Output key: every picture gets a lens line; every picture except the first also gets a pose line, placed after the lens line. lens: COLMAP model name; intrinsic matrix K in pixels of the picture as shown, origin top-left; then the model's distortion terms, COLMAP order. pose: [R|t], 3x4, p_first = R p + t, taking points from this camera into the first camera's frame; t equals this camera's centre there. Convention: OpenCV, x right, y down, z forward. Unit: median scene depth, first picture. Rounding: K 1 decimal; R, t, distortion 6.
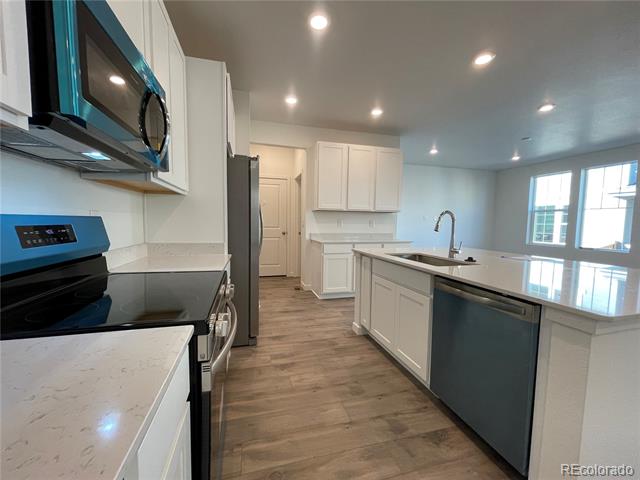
lens RADIAL K [[256.5, 0, 315.0], [0, 256.5, 238.1], [0, 0, 1]] dist [-0.002225, -0.001029]
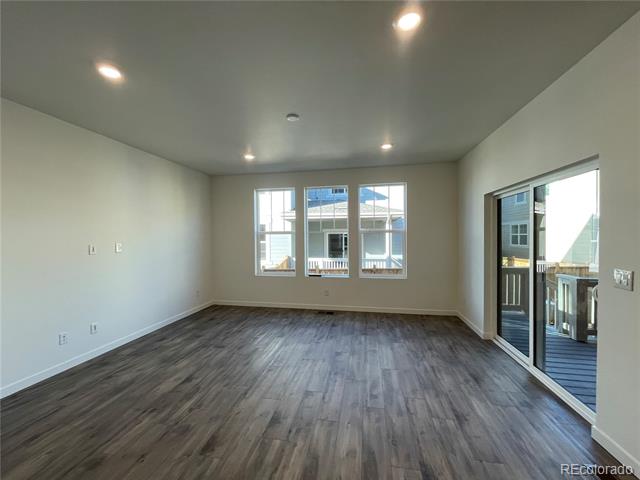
lens RADIAL K [[256.5, 0, 315.4], [0, 256.5, 238.8], [0, 0, 1]] dist [-0.002225, -0.001029]
pose [[0.437580, -0.022099, 0.898908, 0.530776], [0.070929, 0.997431, -0.010007, -0.166625], [-0.896378, 0.068138, 0.438023, 1.230571]]
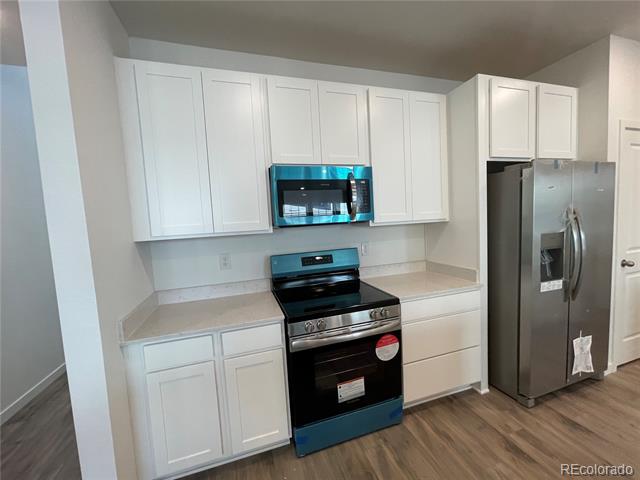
lens RADIAL K [[256.5, 0, 319.4], [0, 256.5, 240.2], [0, 0, 1]] dist [-0.002225, -0.001029]
pose [[0.048165, 0.053538, -0.997404, 0.421456], [-0.009063, 0.998545, 0.053161, -0.105305], [0.998798, 0.006478, 0.048580, 0.300621]]
